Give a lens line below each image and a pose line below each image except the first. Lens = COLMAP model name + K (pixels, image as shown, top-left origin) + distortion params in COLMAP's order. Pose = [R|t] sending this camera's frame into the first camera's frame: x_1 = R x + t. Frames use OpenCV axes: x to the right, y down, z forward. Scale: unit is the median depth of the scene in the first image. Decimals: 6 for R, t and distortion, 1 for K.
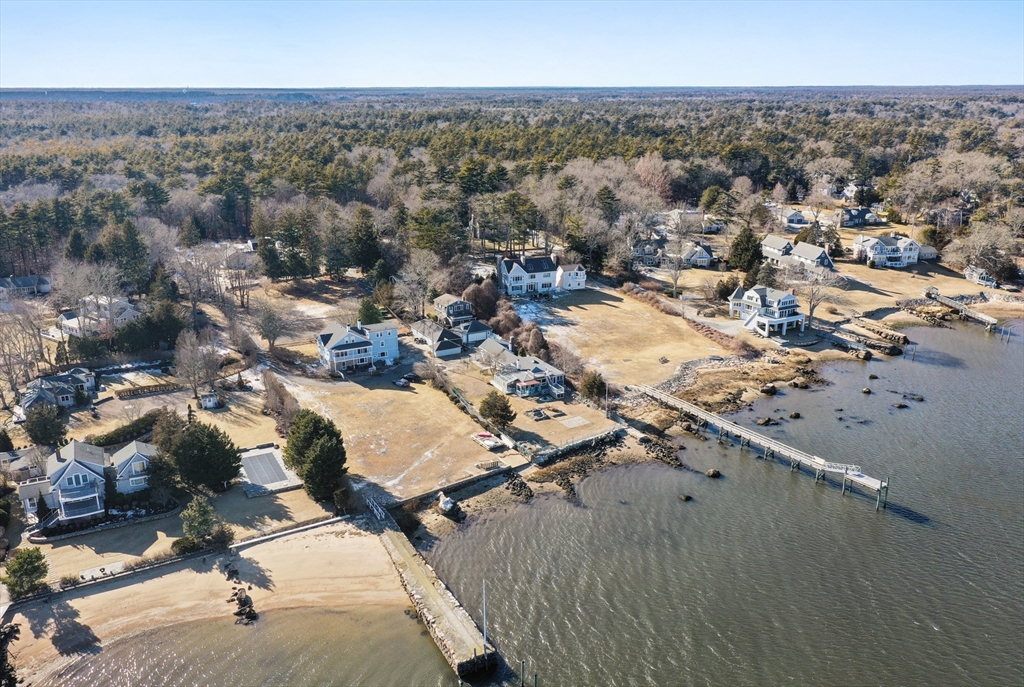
lens RADIAL K [[797.0, 0, 523.2], [0, 797.0, 344.6], [0, 0, 1]] dist [0.006008, 0.004826]
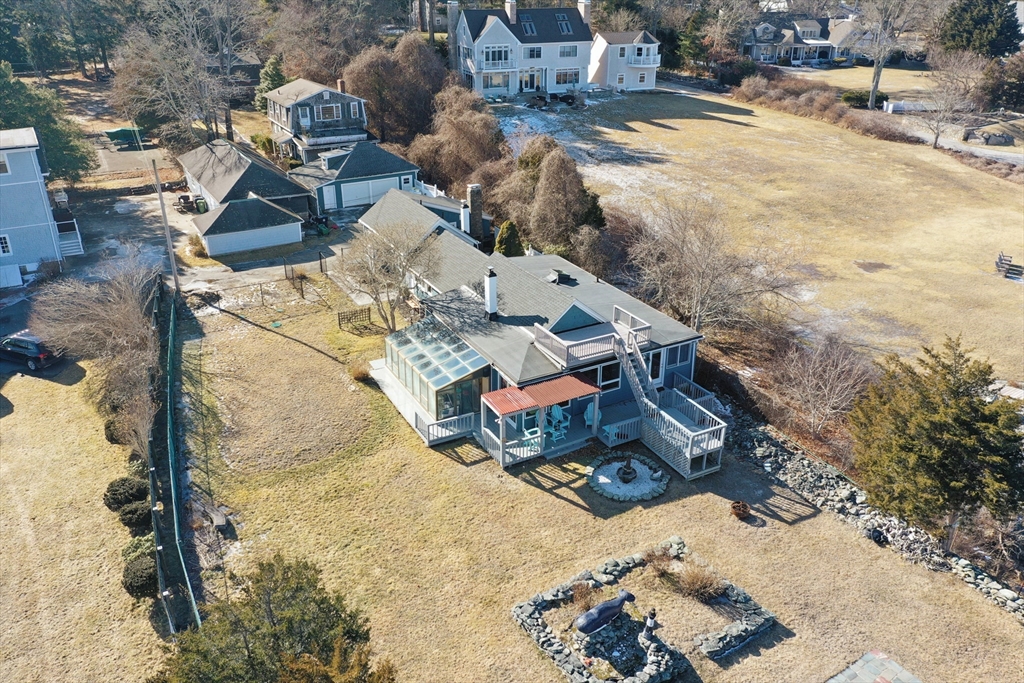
lens RADIAL K [[797.0, 0, 523.2], [0, 797.0, 342.6], [0, 0, 1]] dist [0.006008, 0.004826]
pose [[0.999880, -0.004121, 0.014917, -0.000576], [0.002061, 0.990763, 0.135589, 0.007176], [-0.015338, -0.135542, 0.990653, 0.674942]]
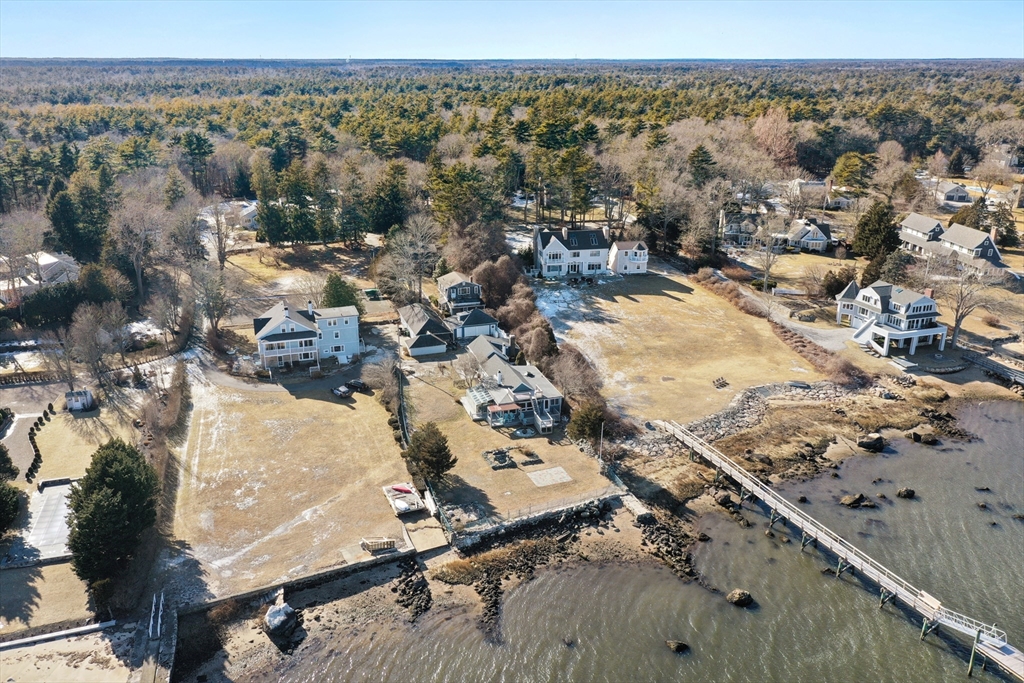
lens RADIAL K [[797.0, 0, 523.2], [0, 797.0, 342.6], [0, 0, 1]] dist [0.006008, 0.004826]
pose [[0.983371, 0.064045, -0.169942, 0.115710], [-0.058909, 0.997646, 0.035098, -0.028290], [0.171790, -0.024503, 0.984829, 0.266398]]
